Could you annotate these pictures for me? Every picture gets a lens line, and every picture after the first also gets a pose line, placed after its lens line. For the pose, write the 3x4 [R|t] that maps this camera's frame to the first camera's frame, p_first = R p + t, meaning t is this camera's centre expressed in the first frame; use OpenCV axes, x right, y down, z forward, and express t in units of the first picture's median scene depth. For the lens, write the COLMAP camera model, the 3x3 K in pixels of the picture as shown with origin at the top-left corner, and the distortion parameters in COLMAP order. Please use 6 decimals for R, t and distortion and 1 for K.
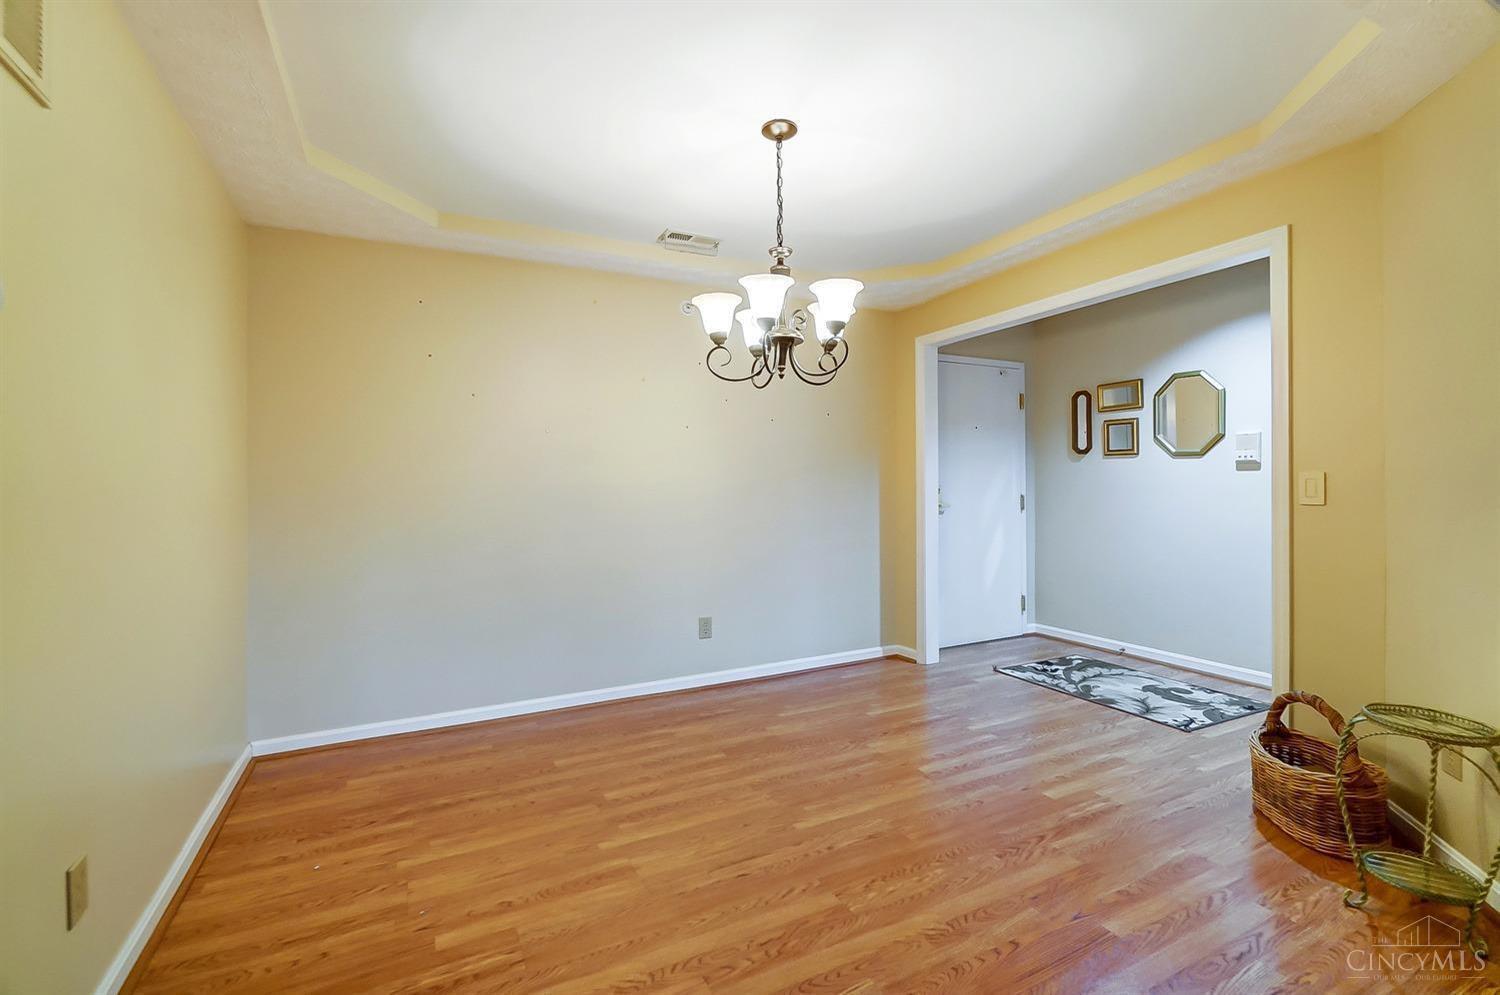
lens RADIAL K [[659.1, 0, 741.4], [0, 659.1, 496.2], [0, 0, 1]] dist [-0.003640, -0.000418]
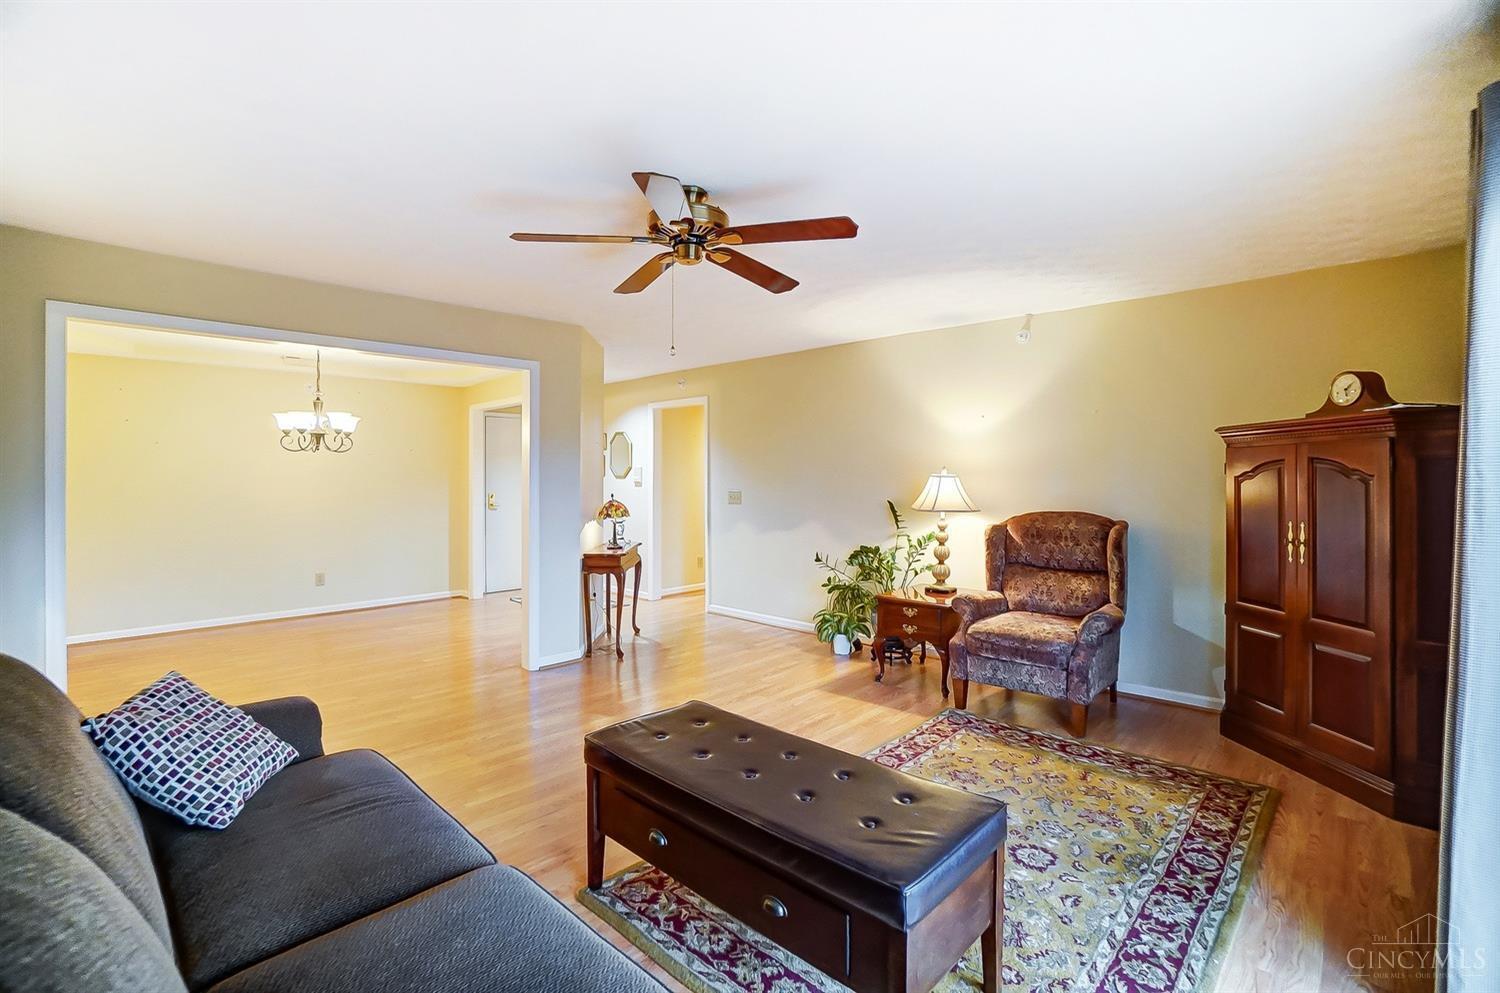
lens RADIAL K [[676.0, 0, 735.2], [0, 676.0, 492.6], [0, 0, 1]] dist [-0.049678, 0.000055]
pose [[0.948781, -0.001630, 0.315929, 0.550709], [0.001491, 0.999999, 0.000681, -0.029813], [-0.315930, -0.000175, 0.948783, -1.243117]]
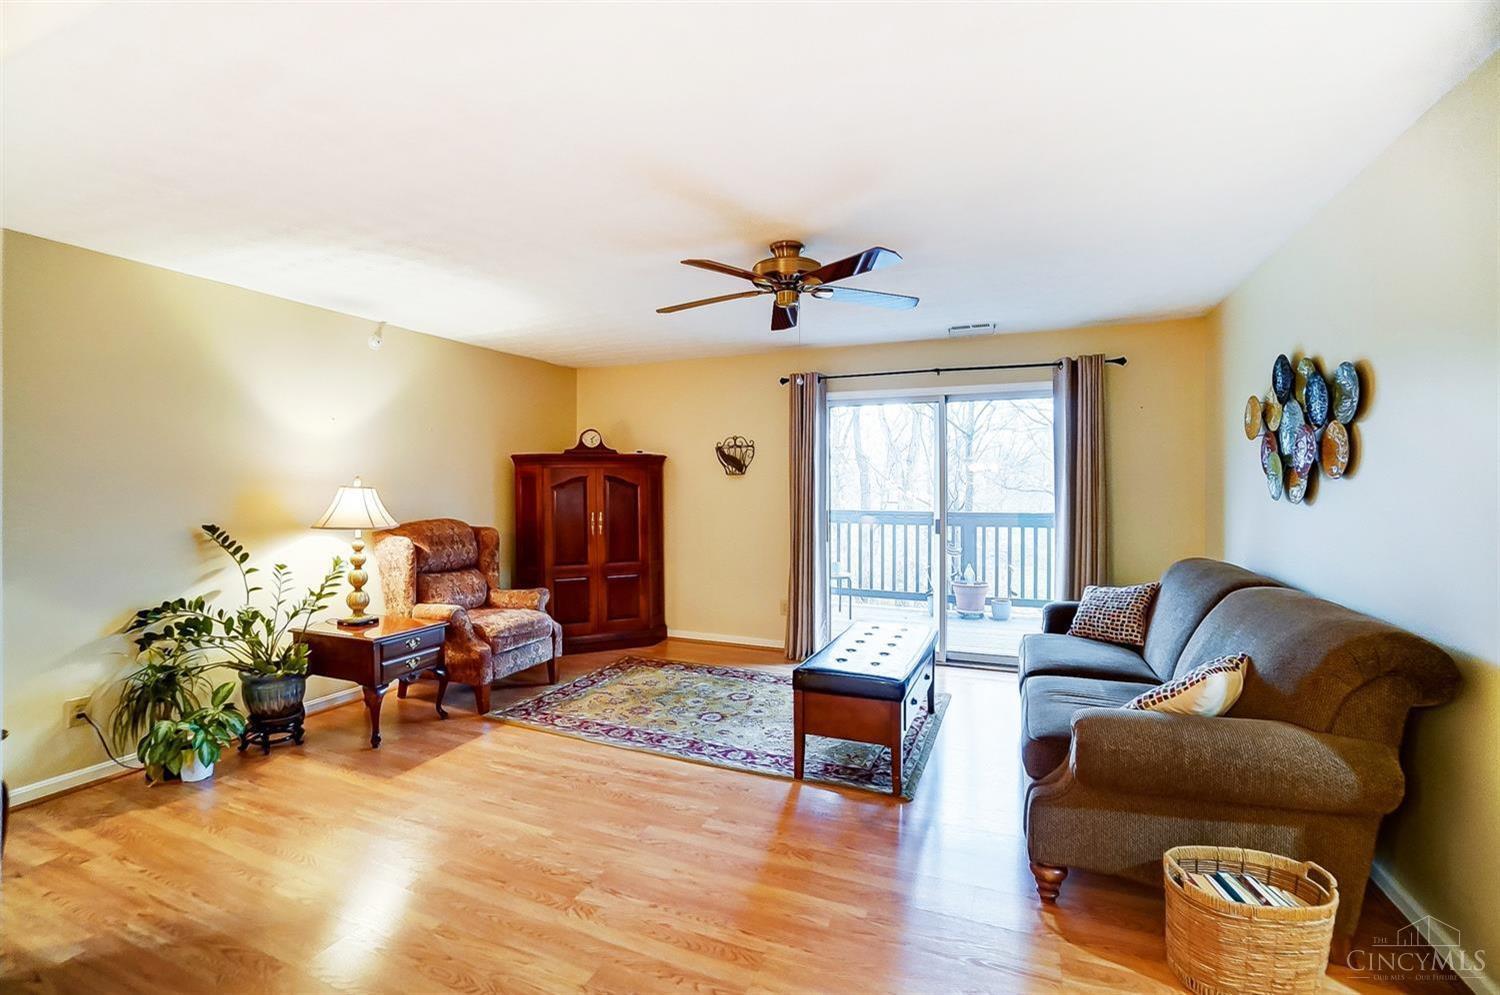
lens RADIAL K [[667.8, 0, 740.5], [0, 667.8, 482.6], [0, 0, 1]] dist [-0.057146, 0.020446]
pose [[-0.637445, 0.010493, 0.770424, 0.015733], [0.025238, 0.999655, 0.007267, -0.066241], [-0.770082, 0.024076, -0.637490, 0.328158]]
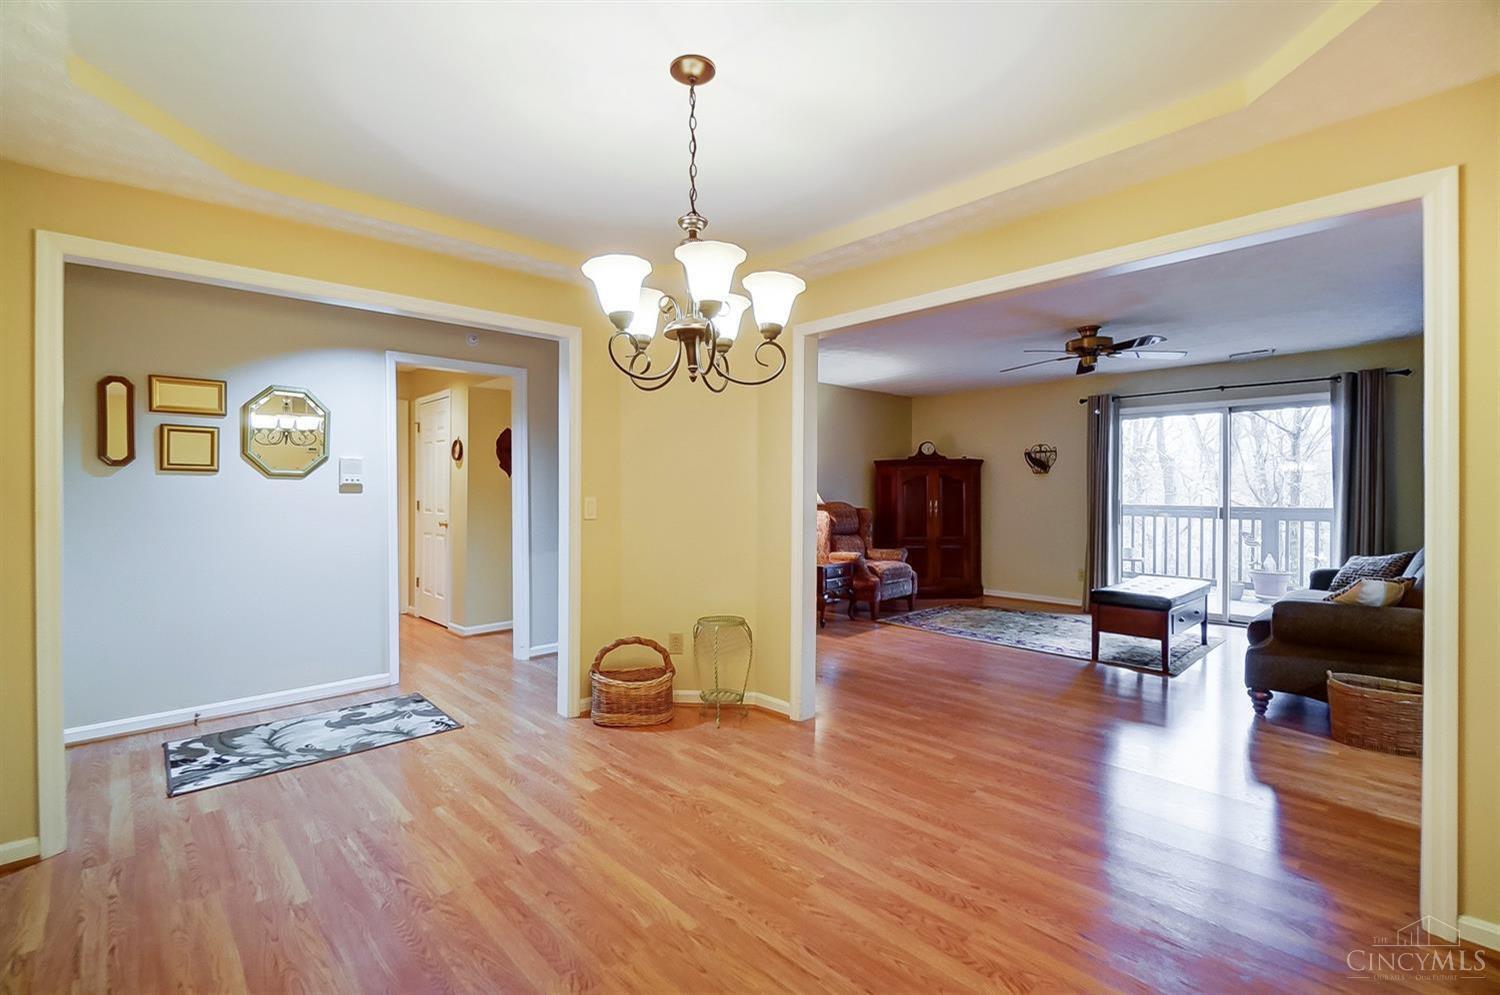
lens RADIAL K [[659.1, 0, 741.4], [0, 659.1, 496.2], [0, 0, 1]] dist [-0.003640, -0.000418]
pose [[-0.284050, 0.000795, 0.958809, -0.572949], [0.024829, 0.999670, 0.006527, -0.032487], [-0.958488, 0.025660, -0.283976, 0.918910]]
